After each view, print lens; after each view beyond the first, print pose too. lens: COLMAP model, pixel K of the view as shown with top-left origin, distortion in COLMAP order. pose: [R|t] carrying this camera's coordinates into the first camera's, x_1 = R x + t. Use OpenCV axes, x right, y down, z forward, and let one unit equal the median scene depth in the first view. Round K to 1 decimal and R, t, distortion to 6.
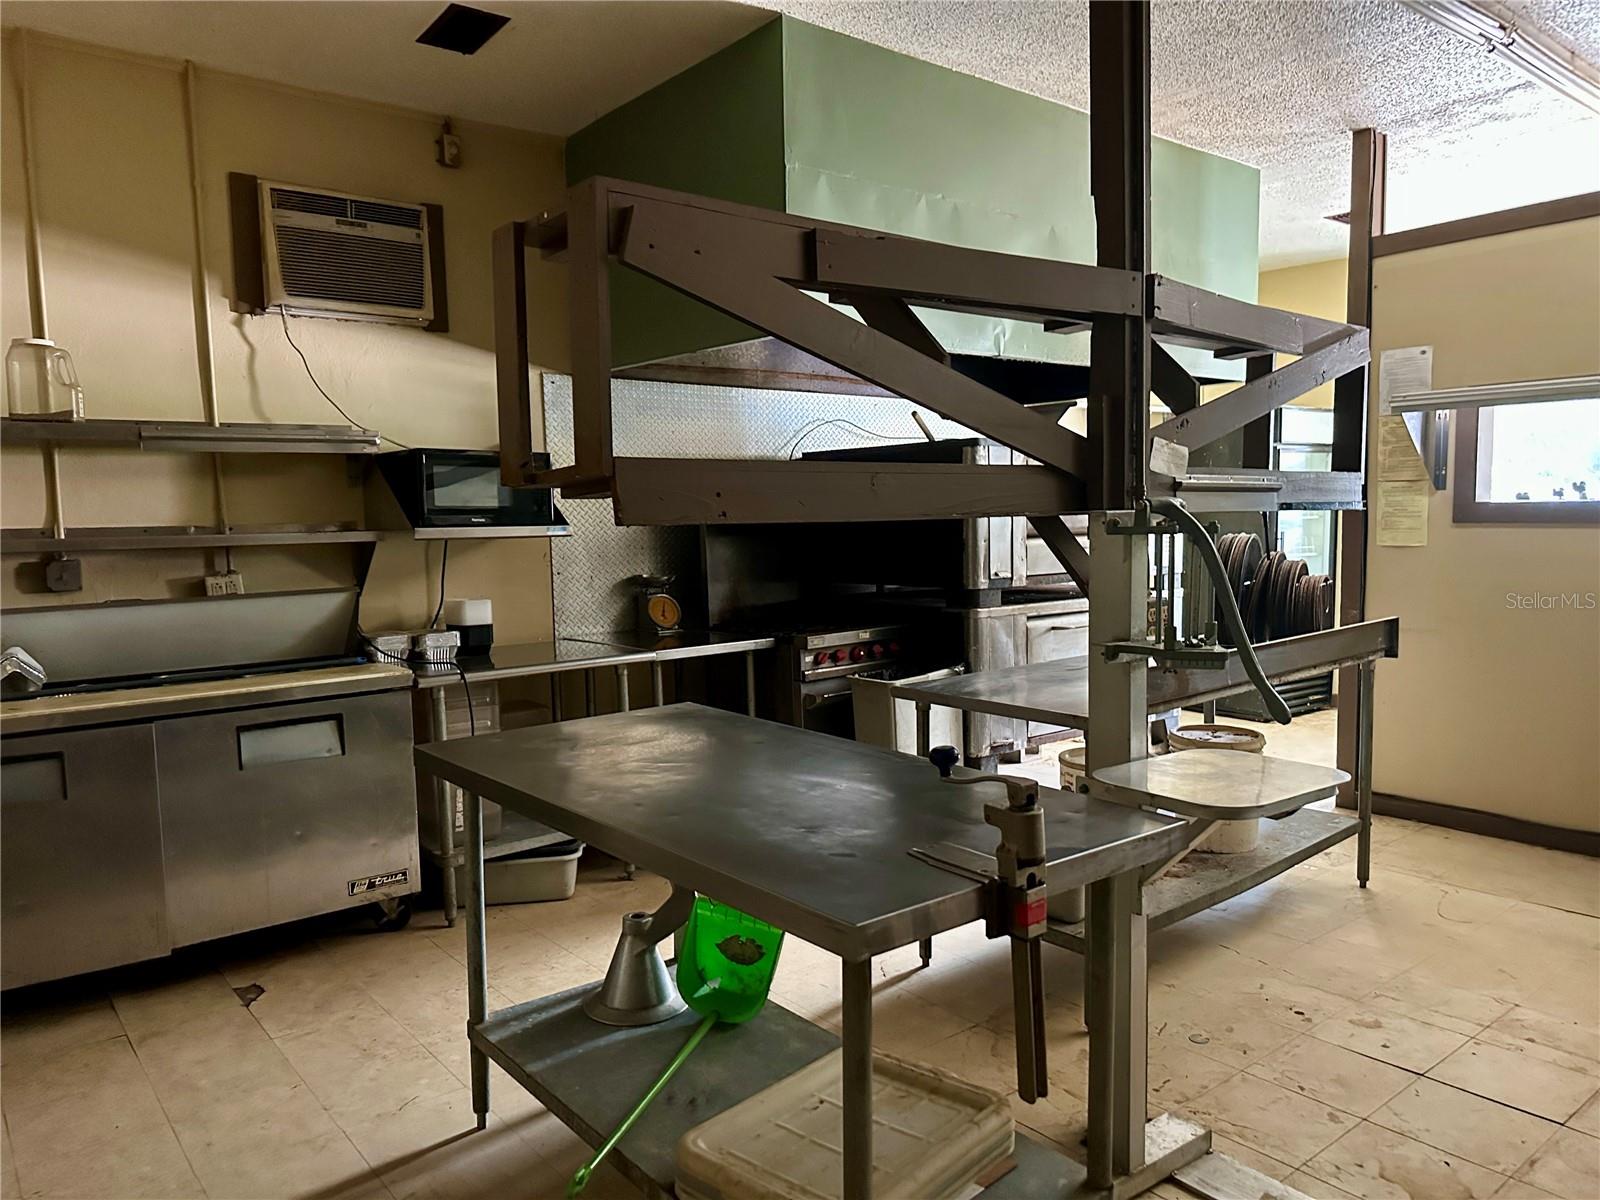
lens RADIAL K [[1138.4, 0, 800.0], [0, 1138.4, 600.0], [0, 0, 1]] dist [0.002113, -0.006390]
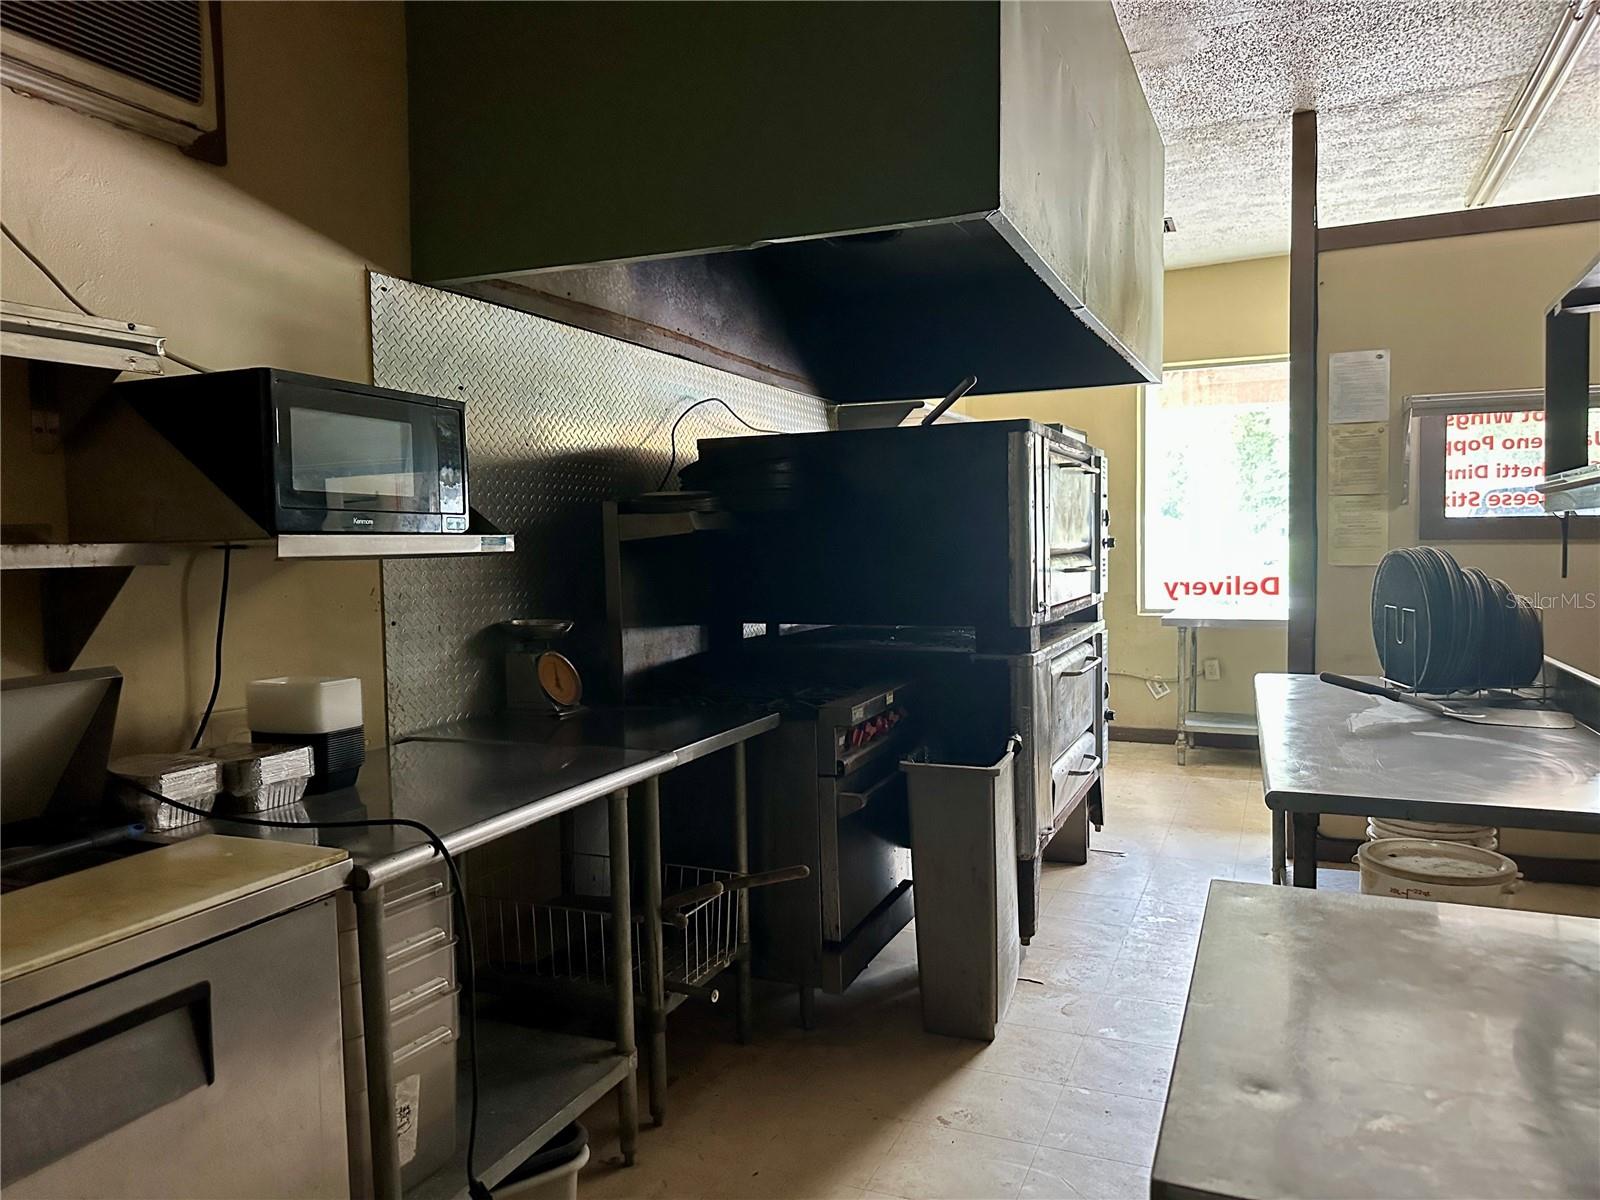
lens RADIAL K [[1138.4, 0, 800.0], [0, 1138.4, 600.0], [0, 0, 1]] dist [0.002113, -0.006390]
pose [[0.881191, -0.021263, 0.472282, -0.306794], [0.036462, 0.999069, -0.023052, -0.014852], [-0.471353, 0.037534, 0.881146, 0.405468]]
